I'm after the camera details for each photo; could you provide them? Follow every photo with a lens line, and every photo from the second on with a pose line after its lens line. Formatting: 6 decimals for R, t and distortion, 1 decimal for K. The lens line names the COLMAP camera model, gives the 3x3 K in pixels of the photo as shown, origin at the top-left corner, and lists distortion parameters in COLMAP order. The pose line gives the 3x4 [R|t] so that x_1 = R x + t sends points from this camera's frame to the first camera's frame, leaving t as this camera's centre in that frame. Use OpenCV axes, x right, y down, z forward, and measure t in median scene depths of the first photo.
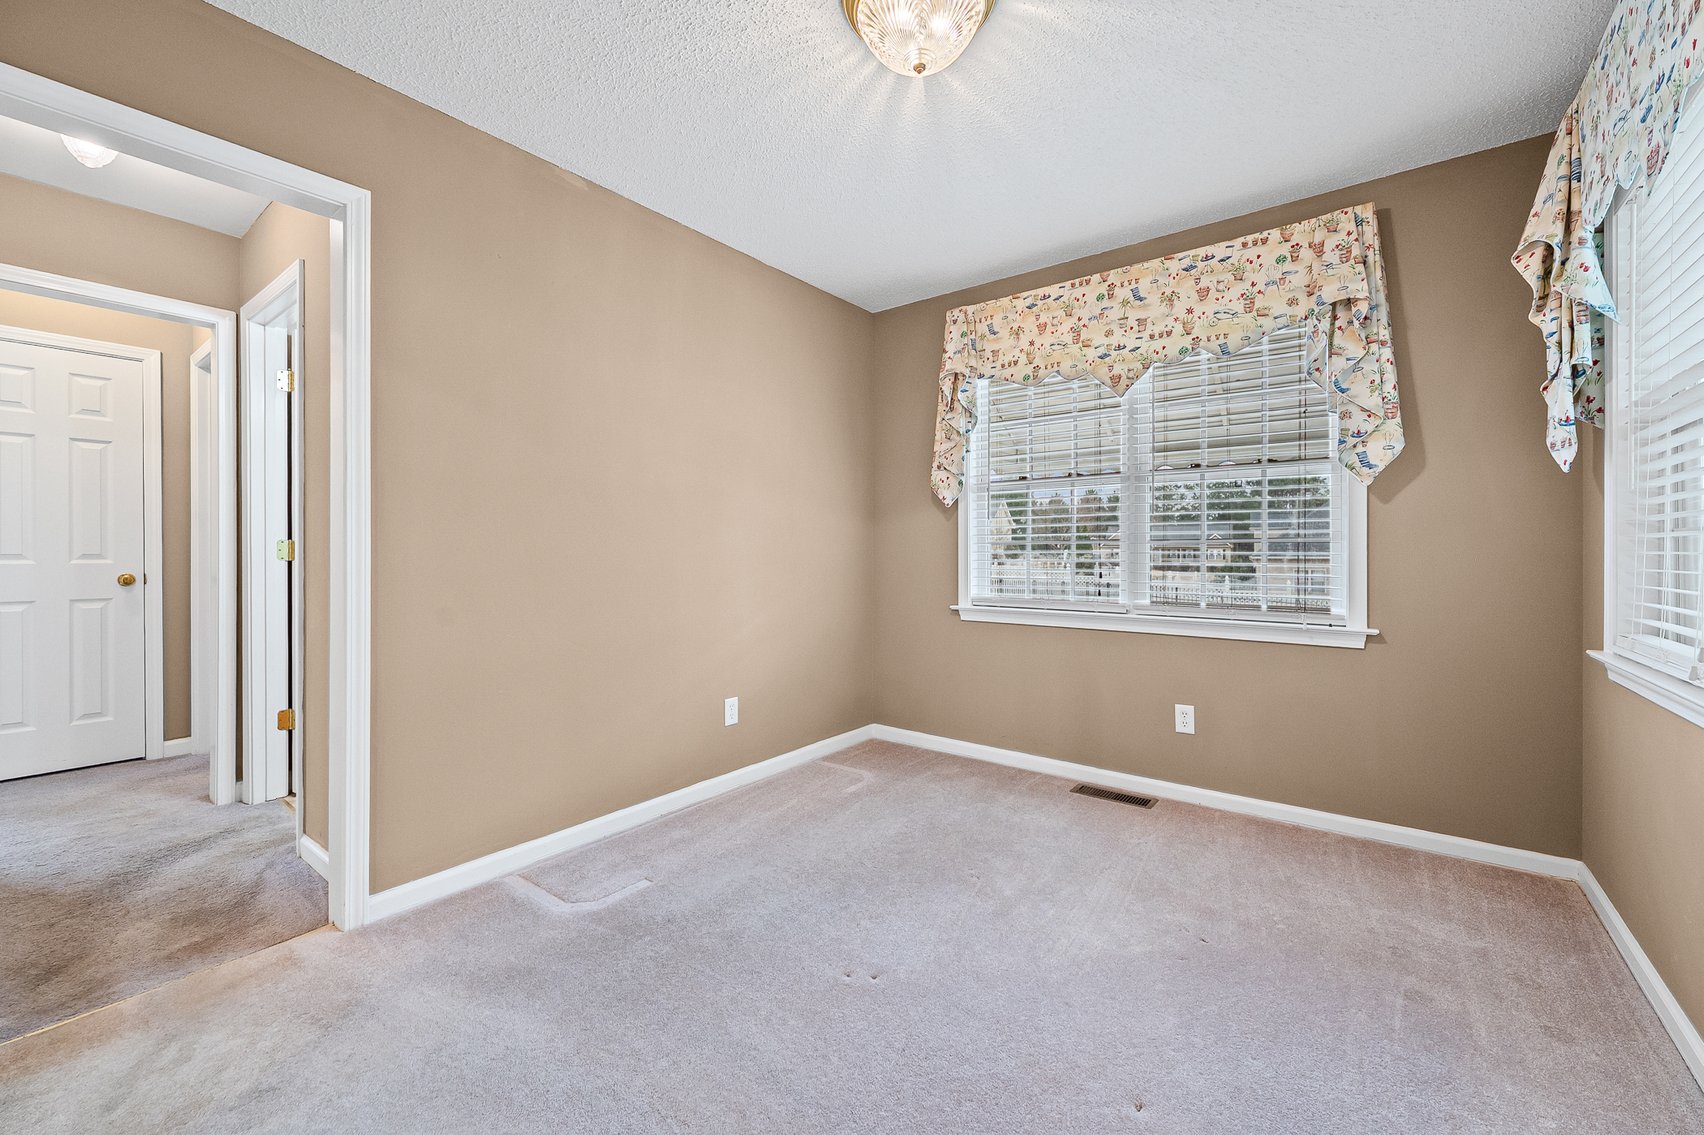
lens RADIAL K [[672.3, 0, 847.1], [0, 672.3, 551.5], [0, 0, 1]] dist [-0.000870, -0.000602]
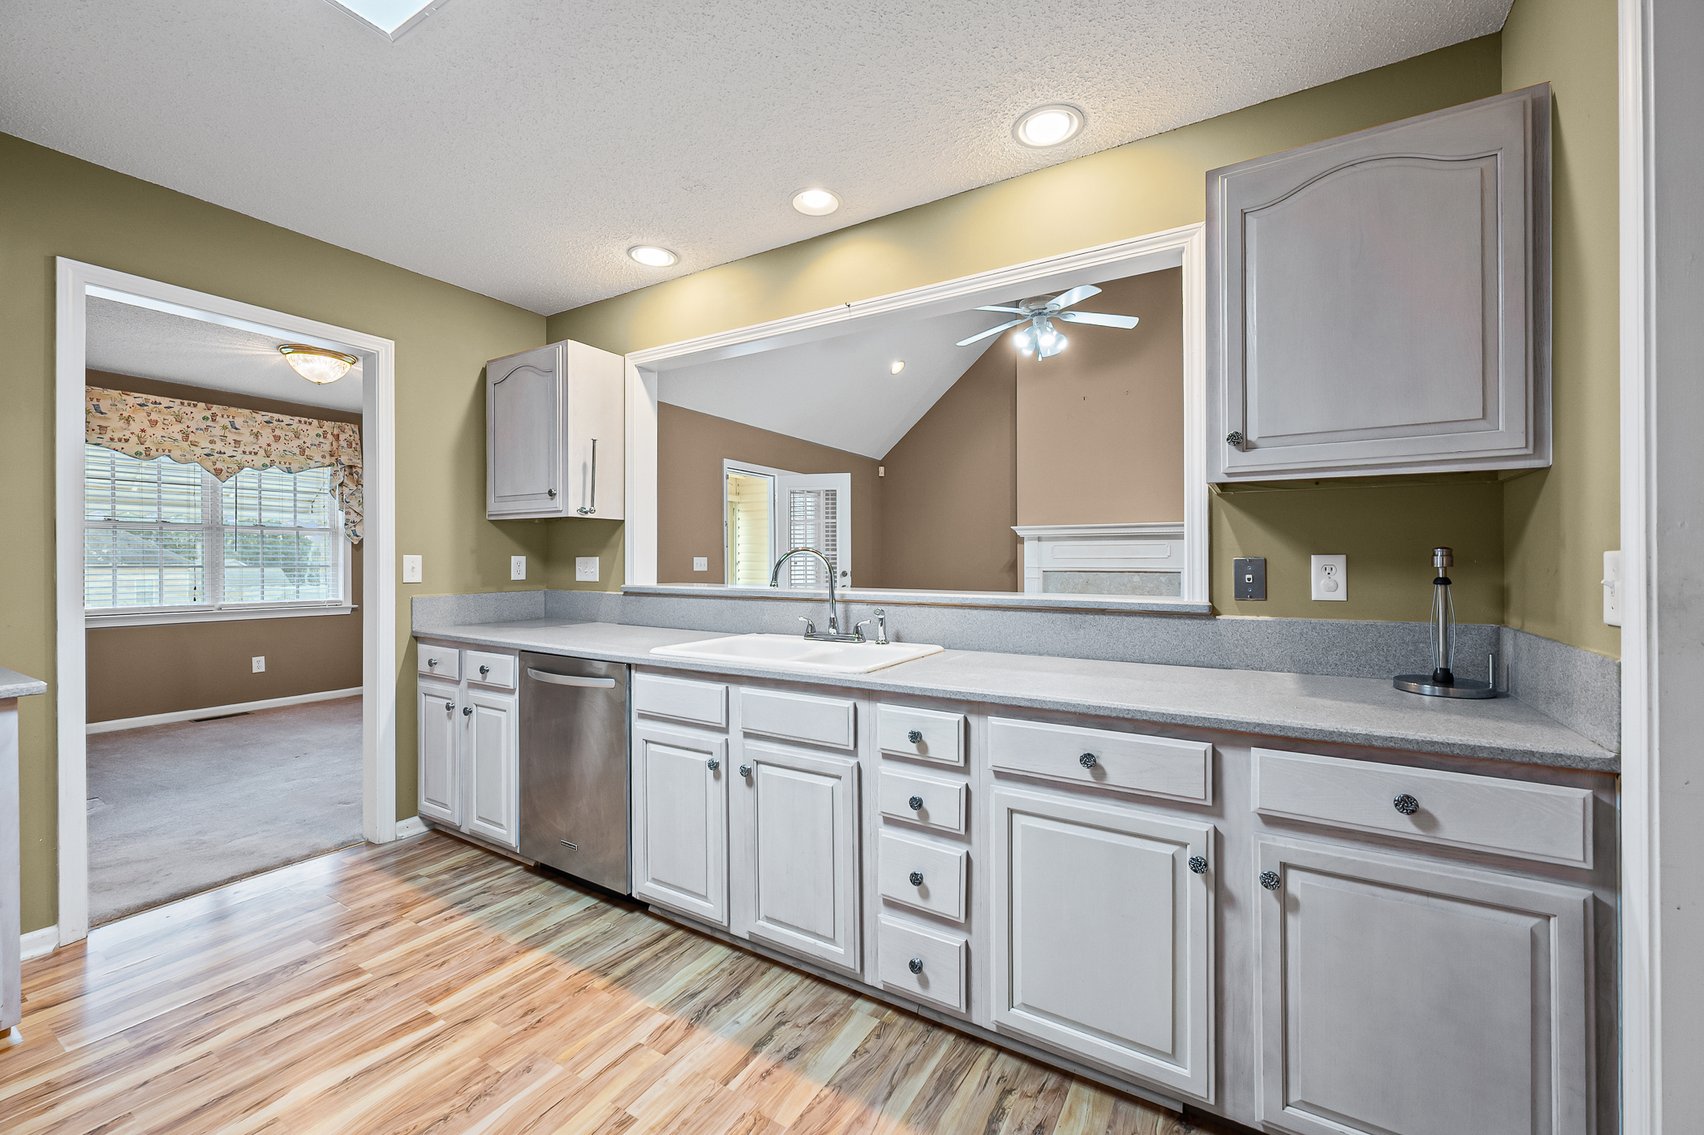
lens RADIAL K [[672.3, 0, 853.0], [0, 672.3, 563.8], [0, 0, 1]] dist [-0.000870, -0.000602]
pose [[-0.102446, 0.001628, 0.994737, -1.489350], [0.005654, 0.999983, -0.001054, -0.013609], [-0.994723, 0.005517, -0.102453, -0.421733]]
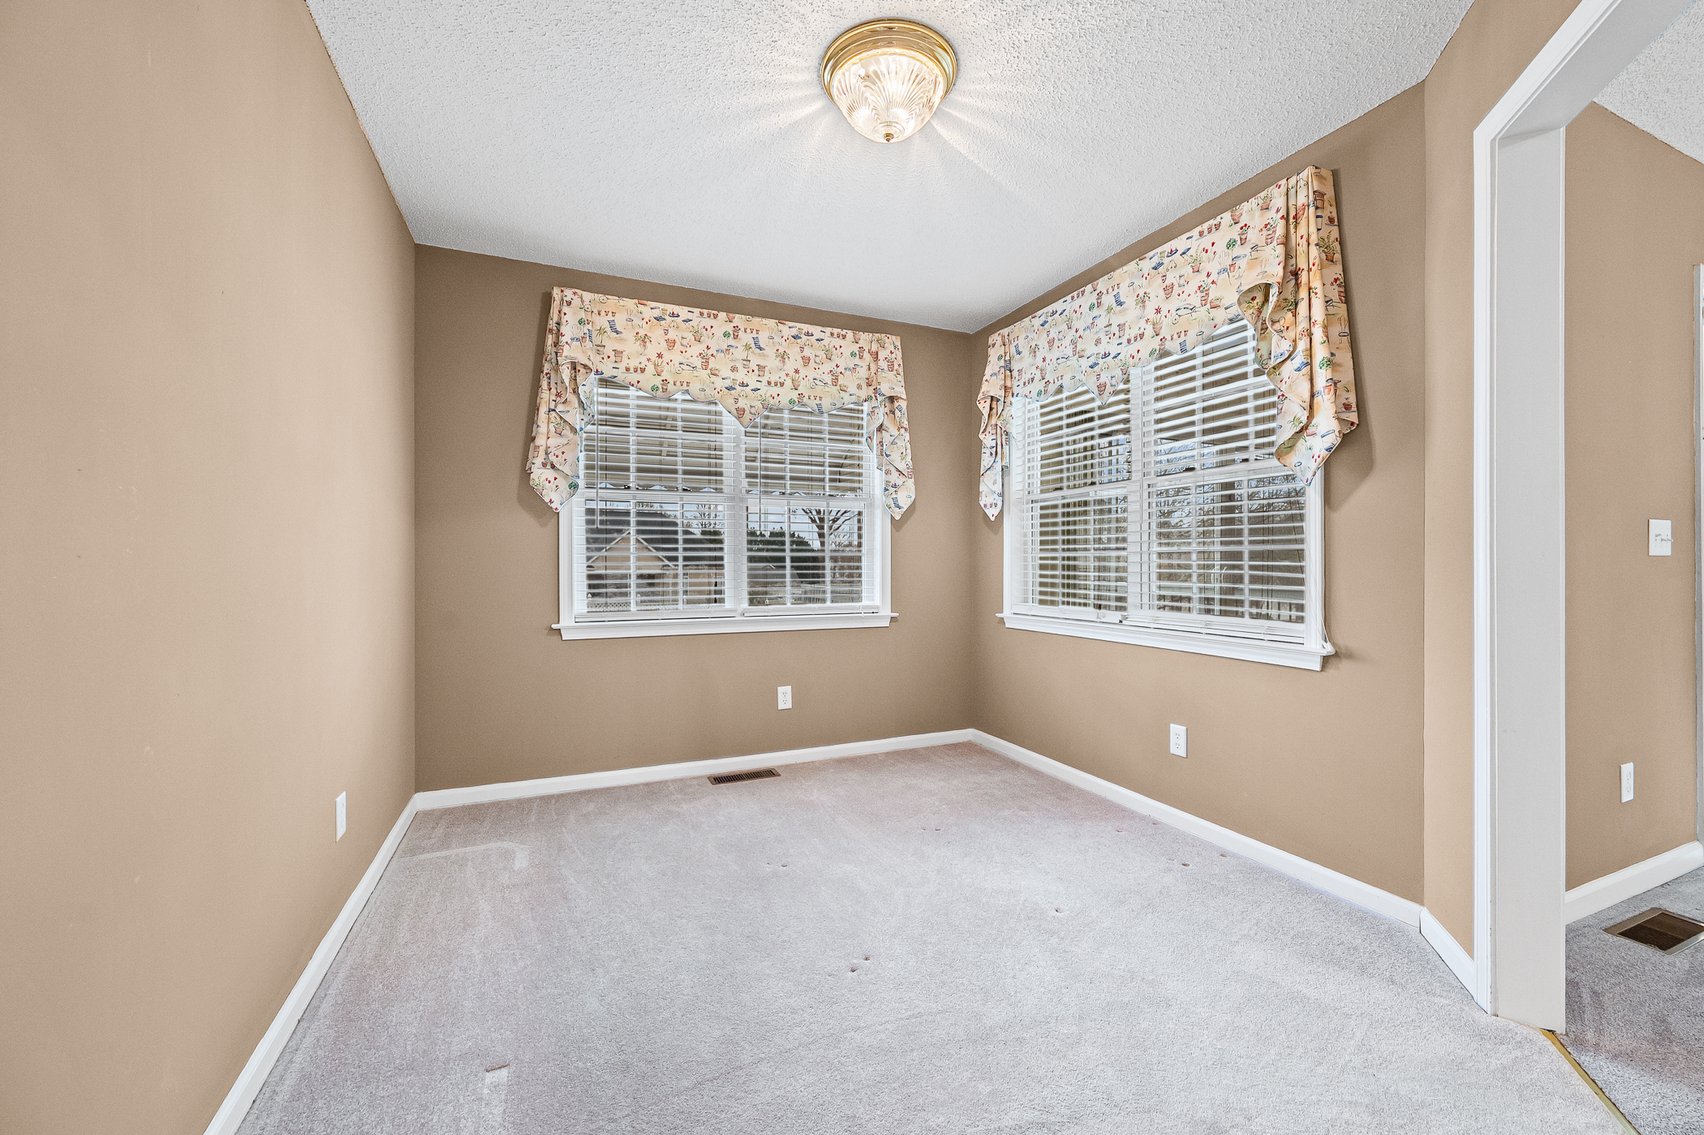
lens RADIAL K [[672.3, 0, 857.3], [0, 672.3, 565.4], [0, 0, 1]] dist [-0.000870, -0.000602]
pose [[0.475231, -0.000835, 0.879861, -0.529270], [0.002275, 0.999997, -0.000280, 0.005728], [-0.879858, 0.002135, 0.475231, 0.295700]]
